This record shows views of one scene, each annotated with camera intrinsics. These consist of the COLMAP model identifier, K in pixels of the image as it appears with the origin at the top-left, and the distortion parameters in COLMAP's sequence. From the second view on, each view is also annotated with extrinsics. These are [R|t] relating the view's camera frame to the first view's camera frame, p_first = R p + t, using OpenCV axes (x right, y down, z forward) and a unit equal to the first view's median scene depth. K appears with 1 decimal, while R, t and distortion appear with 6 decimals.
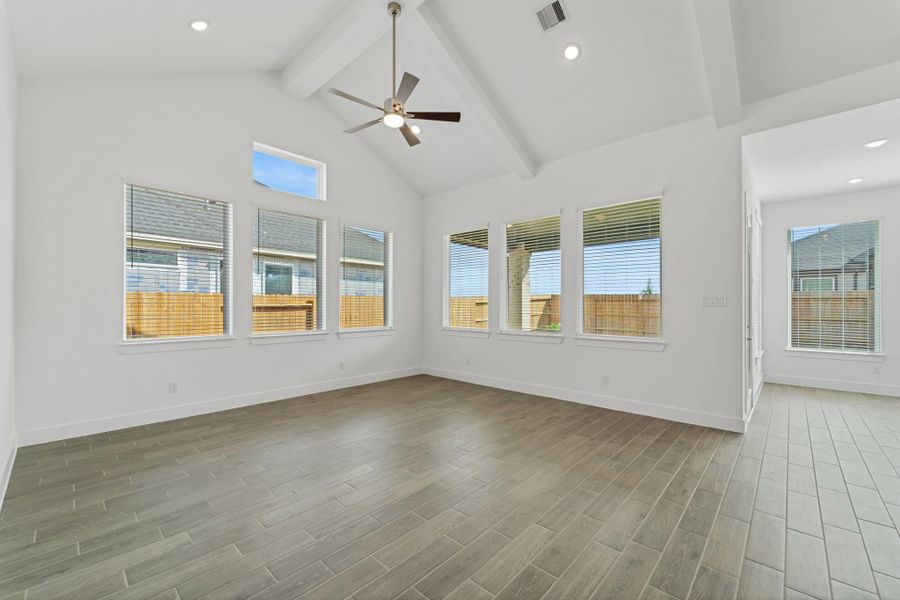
lens RADIAL K [[371.4, 0, 441.3], [0, 371.4, 302.4], [0, 0, 1]] dist [-0.000091, -0.000070]
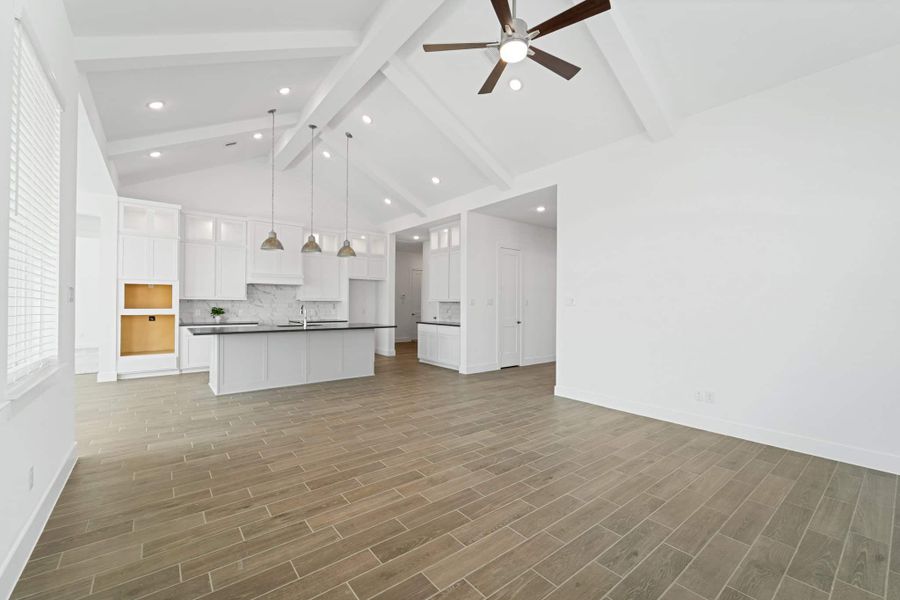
lens RADIAL K [[371.4, 0, 447.6], [0, 371.4, 303.3], [0, 0, 1]] dist [-0.000091, -0.000070]
pose [[-0.991439, -0.007919, 0.130329, -0.095094], [-0.009342, 0.999903, -0.010308, 0.012725], [-0.130235, -0.011438, -0.991417, 1.676306]]
